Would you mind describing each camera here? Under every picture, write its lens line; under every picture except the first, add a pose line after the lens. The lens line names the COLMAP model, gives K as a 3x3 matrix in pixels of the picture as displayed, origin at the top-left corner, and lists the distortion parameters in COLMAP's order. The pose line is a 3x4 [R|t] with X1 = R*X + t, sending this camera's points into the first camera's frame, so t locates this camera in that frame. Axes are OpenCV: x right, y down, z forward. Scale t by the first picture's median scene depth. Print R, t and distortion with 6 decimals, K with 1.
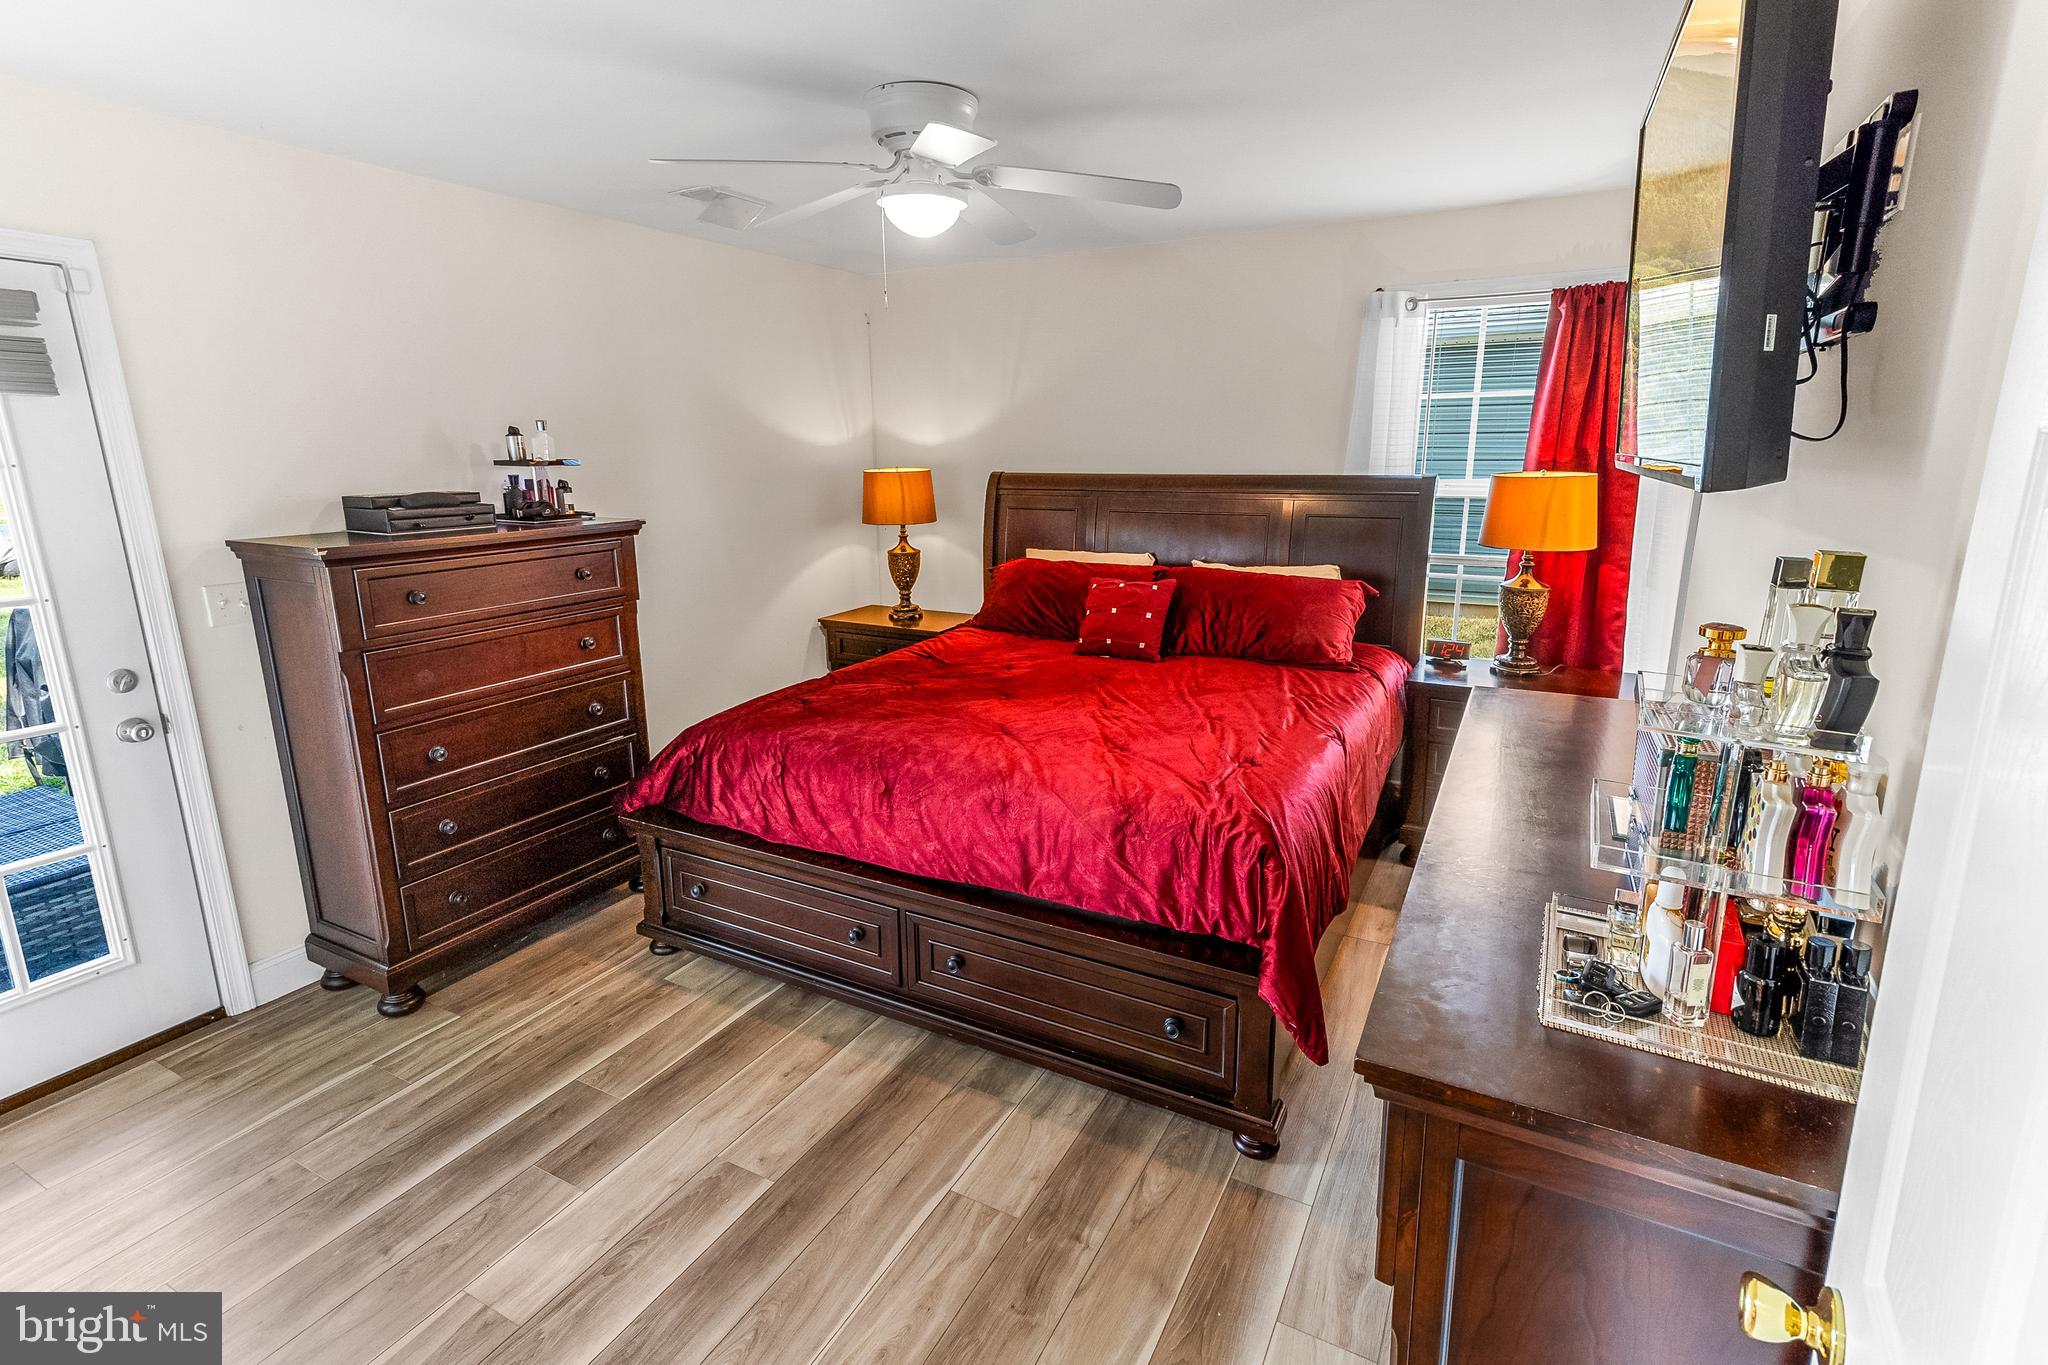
lens RADIAL K [[954.3, 0, 1024.1], [0, 954.3, 646.0], [0, 0, 1]] dist [0.000179, 0.000079]
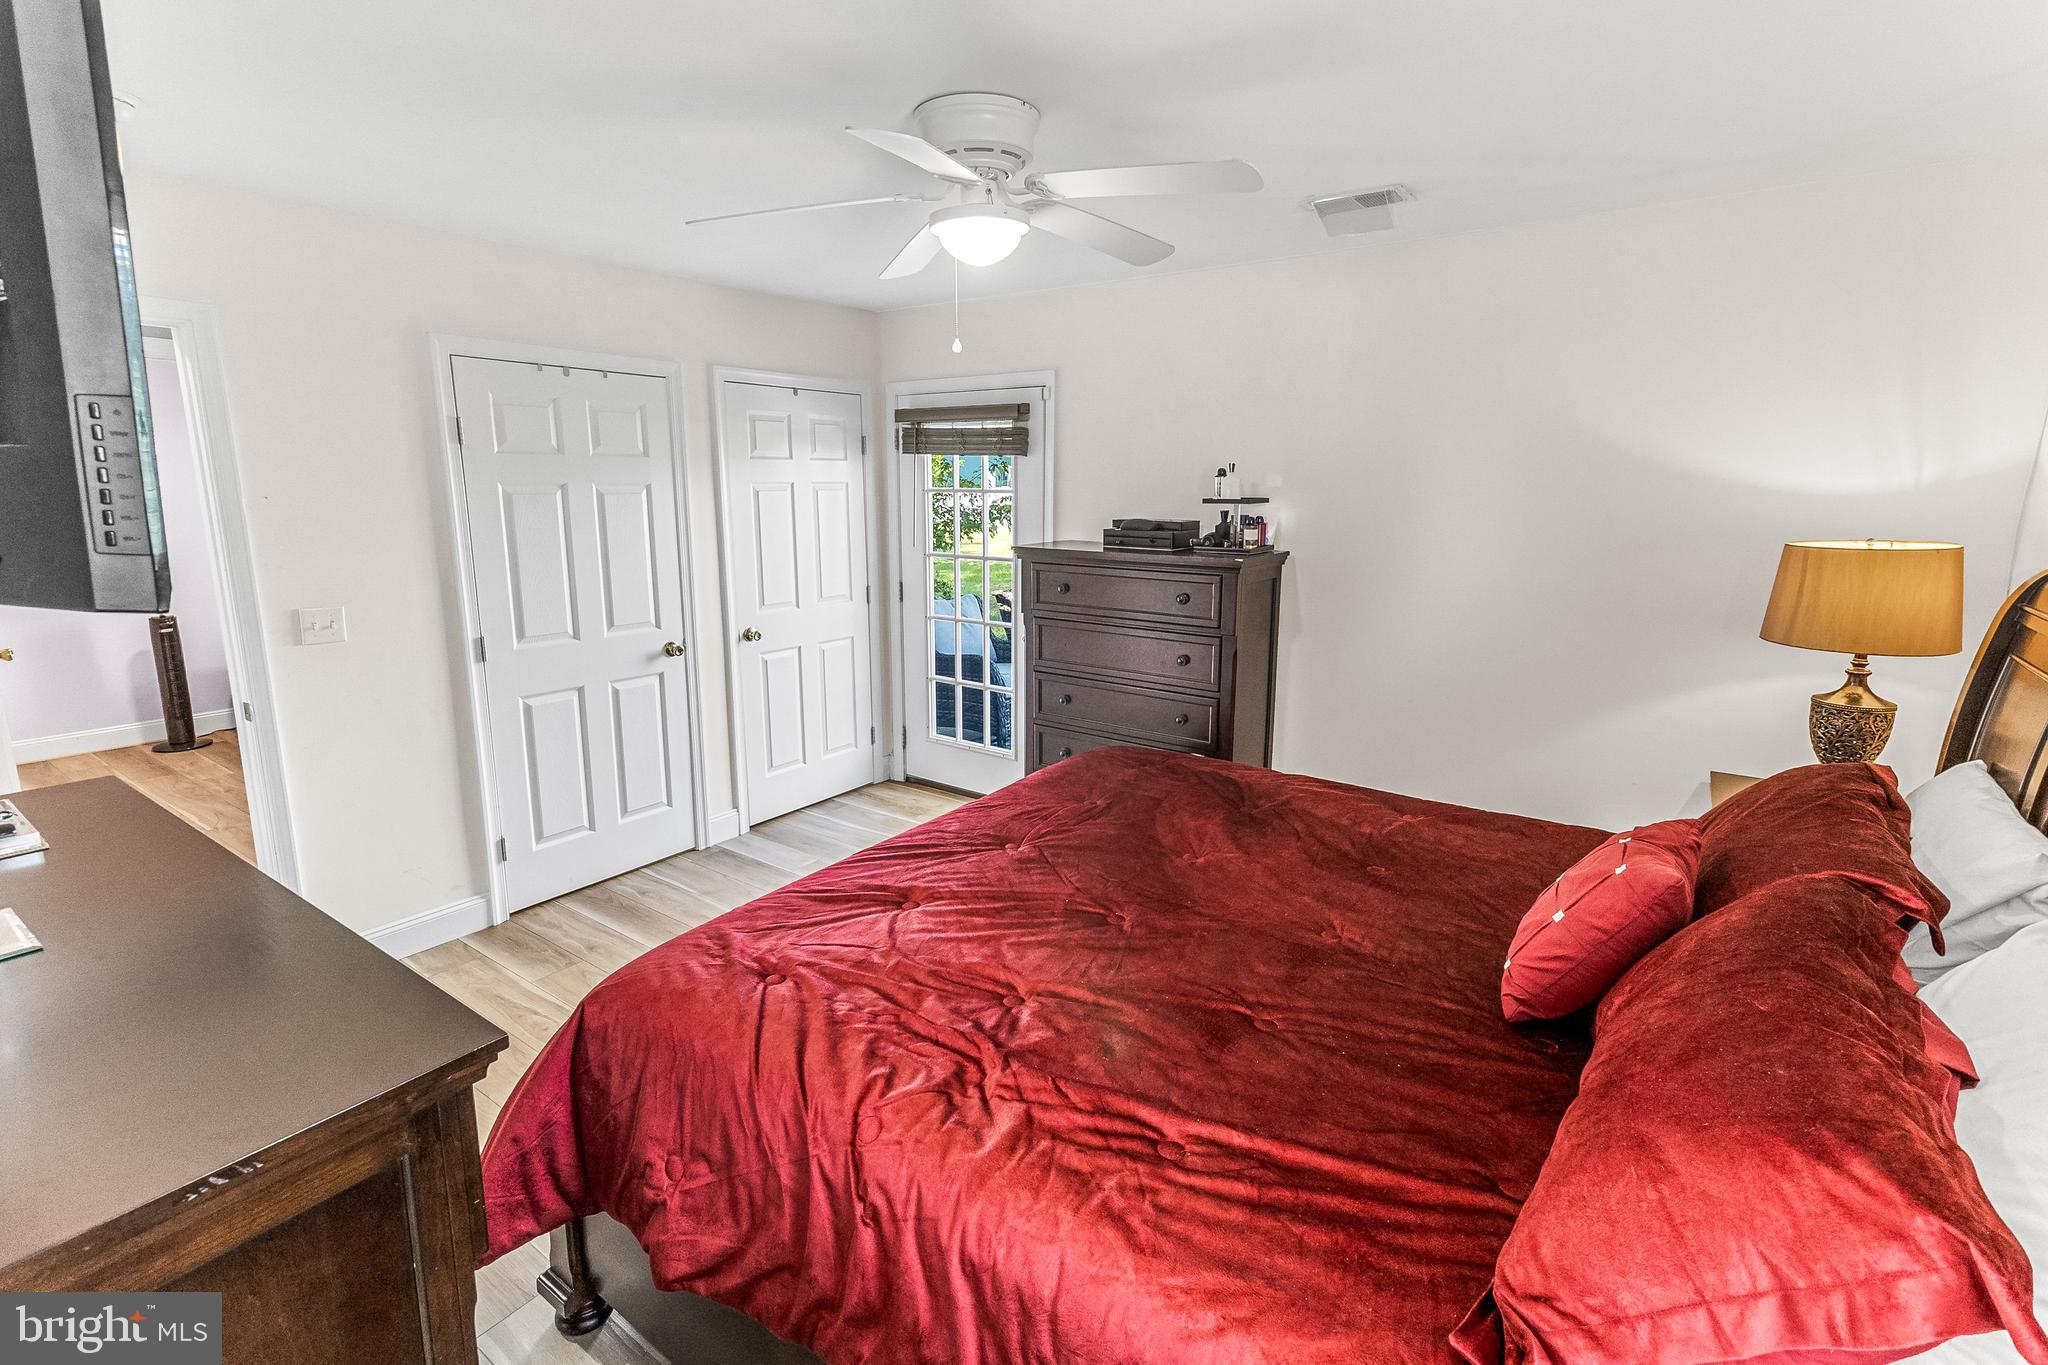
lens RADIAL K [[954.3, 0, 1024.1], [0, 954.3, 646.0], [0, 0, 1]] dist [0.000179, 0.000079]
pose [[-0.126810, 0.183490, -0.974808, 0.681065], [-0.215121, 0.954265, 0.207607, -0.215670], [0.968319, 0.236028, -0.081538, 0.909553]]
